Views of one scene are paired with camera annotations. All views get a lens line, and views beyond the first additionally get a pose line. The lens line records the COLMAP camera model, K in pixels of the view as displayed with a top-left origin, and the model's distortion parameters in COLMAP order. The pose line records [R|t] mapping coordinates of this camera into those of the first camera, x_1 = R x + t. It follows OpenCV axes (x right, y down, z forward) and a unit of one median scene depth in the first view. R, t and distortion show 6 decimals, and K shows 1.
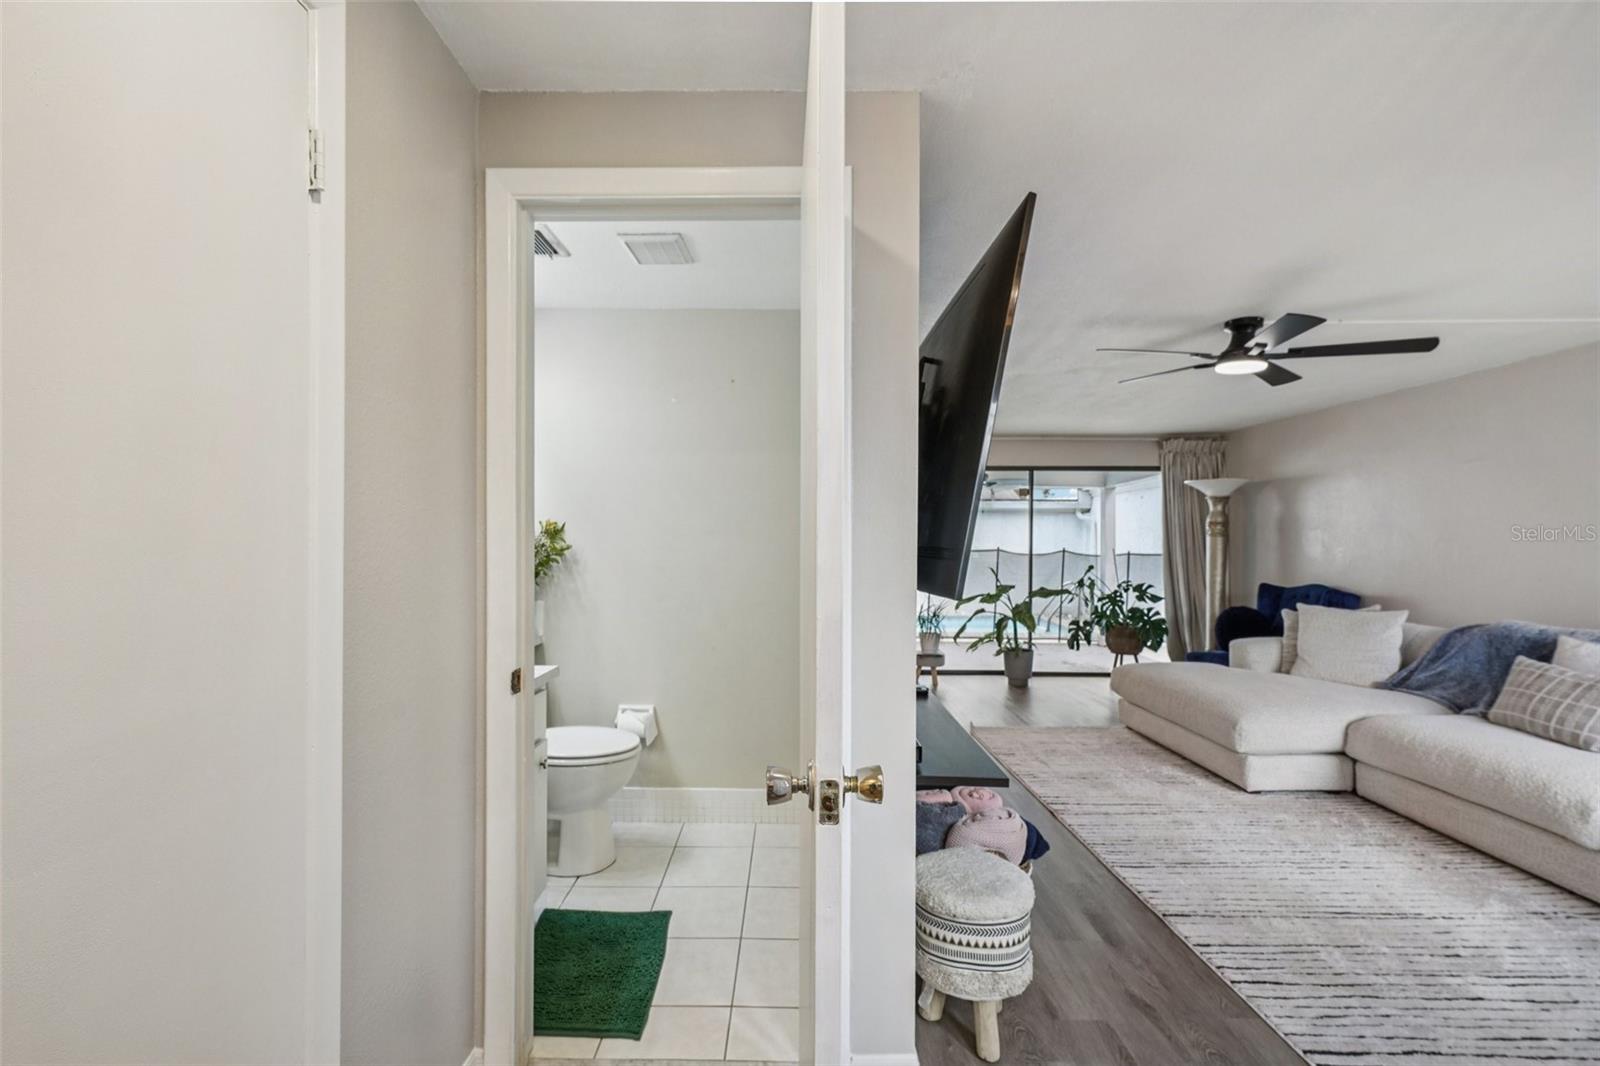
lens RADIAL K [[694.1, 0, 791.7], [0, 694.1, 544.9], [0, 0, 1]] dist [0.002092, 0.006652]
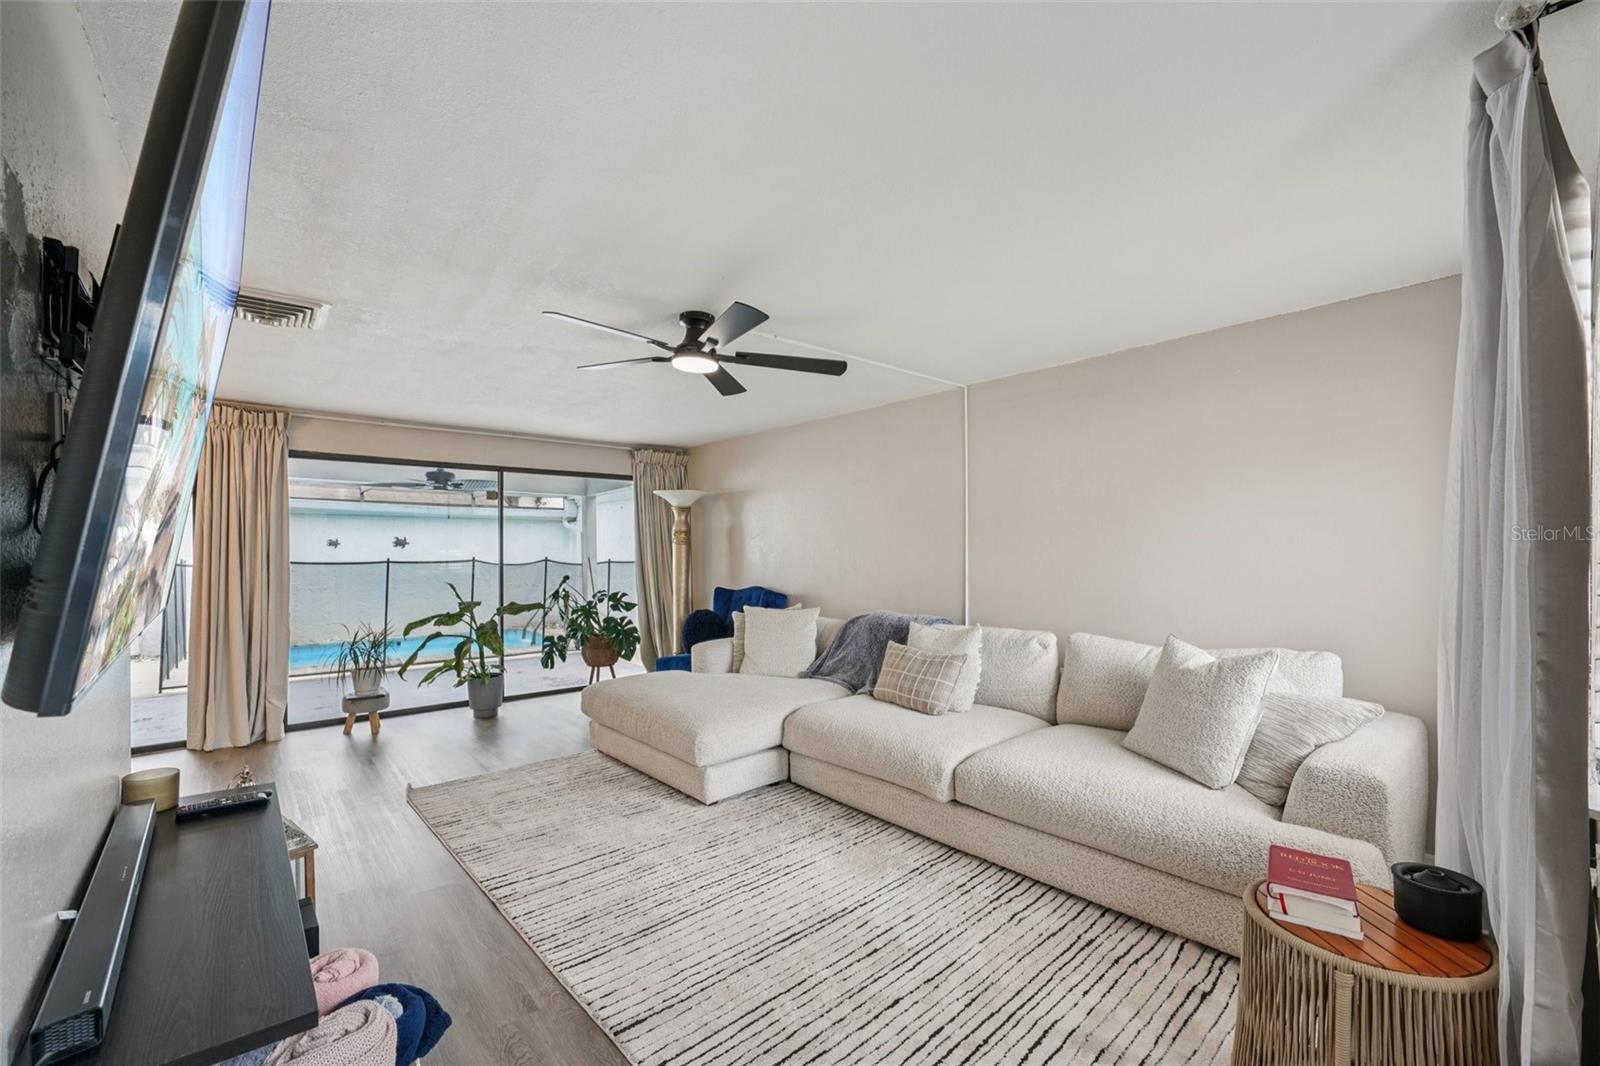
lens RADIAL K [[676.9, 0, 799.8], [0, 676.9, 552.3], [0, 0, 1]] dist [-0.012662, 0.000079]
pose [[0.754102, -0.010427, 0.656674, 0.143147], [0.011663, 0.999929, 0.002484, -0.001538], [-0.656653, 0.005785, 0.754170, 0.210063]]
